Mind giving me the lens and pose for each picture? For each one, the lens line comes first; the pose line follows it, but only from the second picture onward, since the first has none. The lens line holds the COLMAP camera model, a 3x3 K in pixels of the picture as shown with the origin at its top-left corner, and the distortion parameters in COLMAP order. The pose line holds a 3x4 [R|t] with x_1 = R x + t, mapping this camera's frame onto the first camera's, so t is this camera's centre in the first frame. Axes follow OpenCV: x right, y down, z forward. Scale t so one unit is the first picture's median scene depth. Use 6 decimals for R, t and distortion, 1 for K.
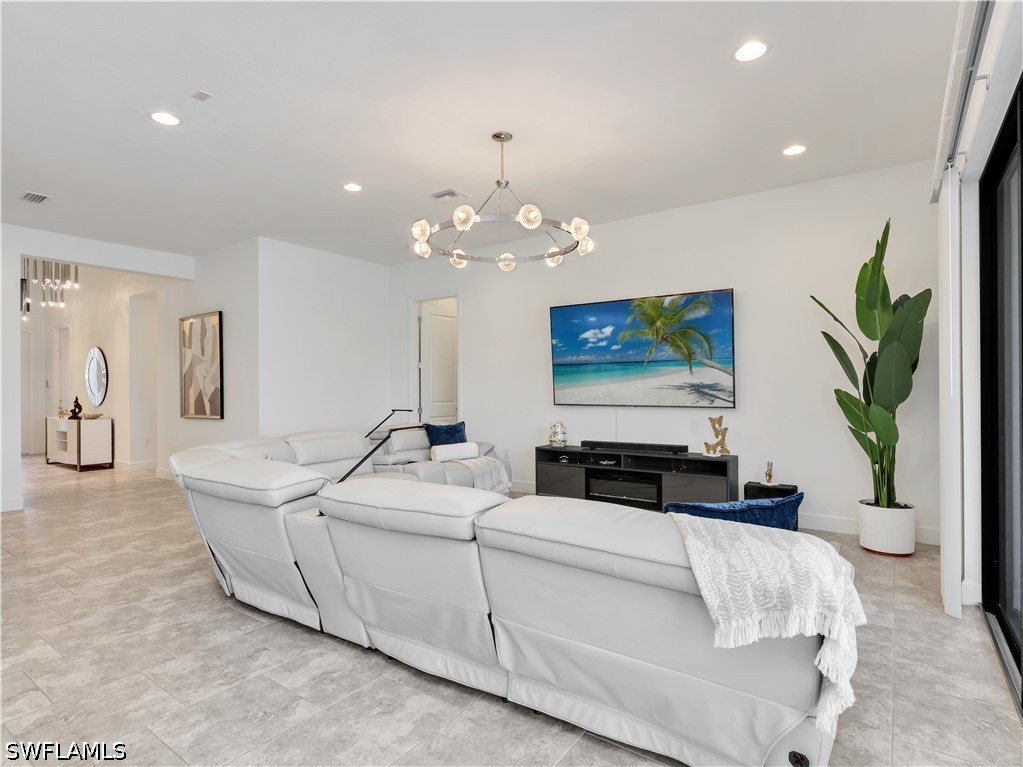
lens RADIAL K [[536.2, 0, 511.5], [0, 536.2, 383.5], [0, 0, 1]] dist [-0.000203, 0.000171]
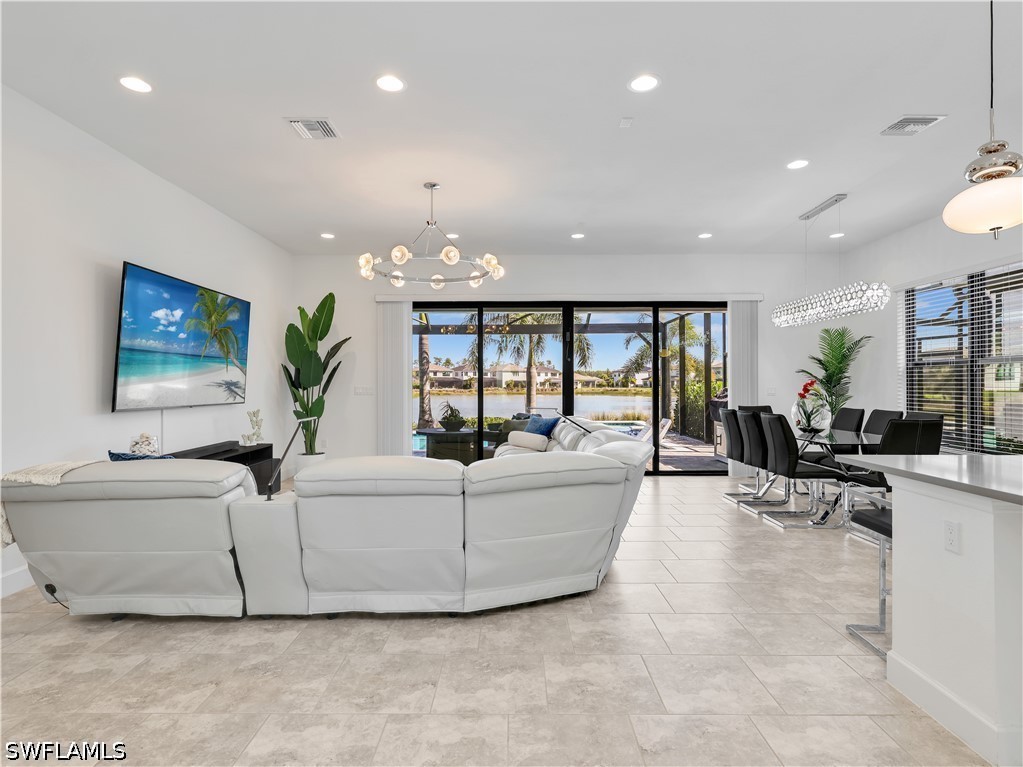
lens RADIAL K [[536.2, 0, 511.5], [0, 536.2, 383.5], [0, 0, 1]] dist [-0.000203, 0.000171]
pose [[-0.569425, 0.017700, 0.821853, -0.818562], [0.011199, 0.999842, -0.013774, 0.024549], [-0.821967, 0.001361, -0.569534, 1.108095]]
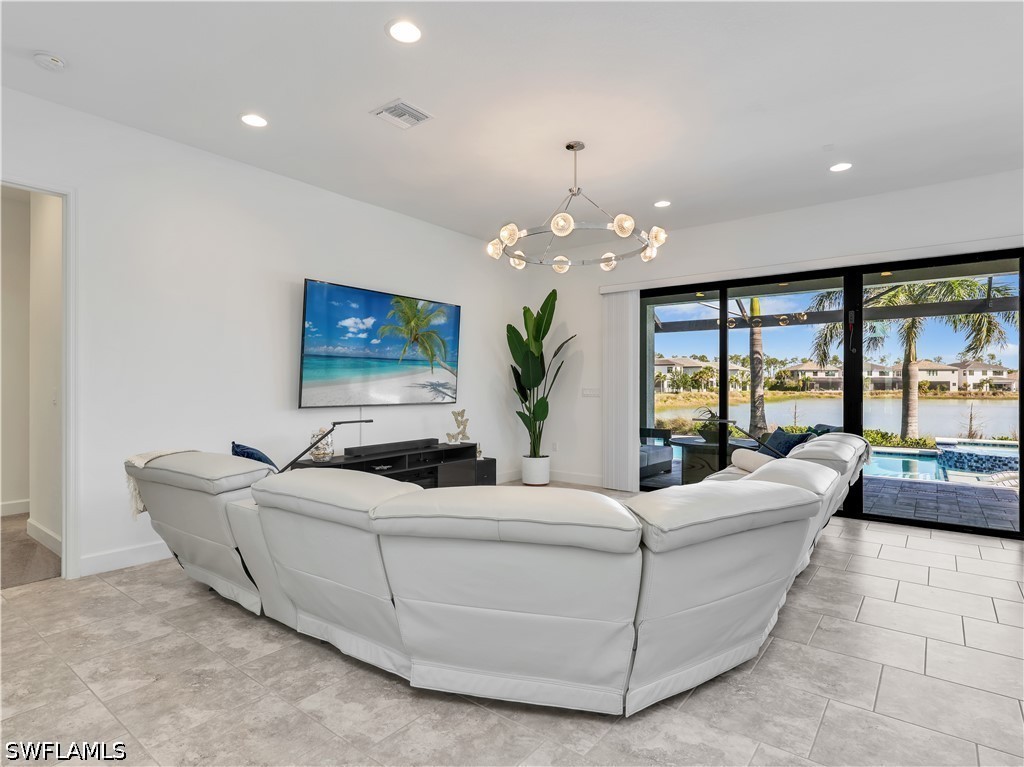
lens RADIAL K [[547.5, 0, 512.0], [0, 547.5, 383.5], [0, 0, 1]] dist [0.012535, -0.000492]
pose [[0.054773, 0.018772, 0.998322, -0.766951], [-0.001788, 0.999823, -0.018702, 0.022817], [-0.998497, -0.000761, 0.054797, 0.751081]]
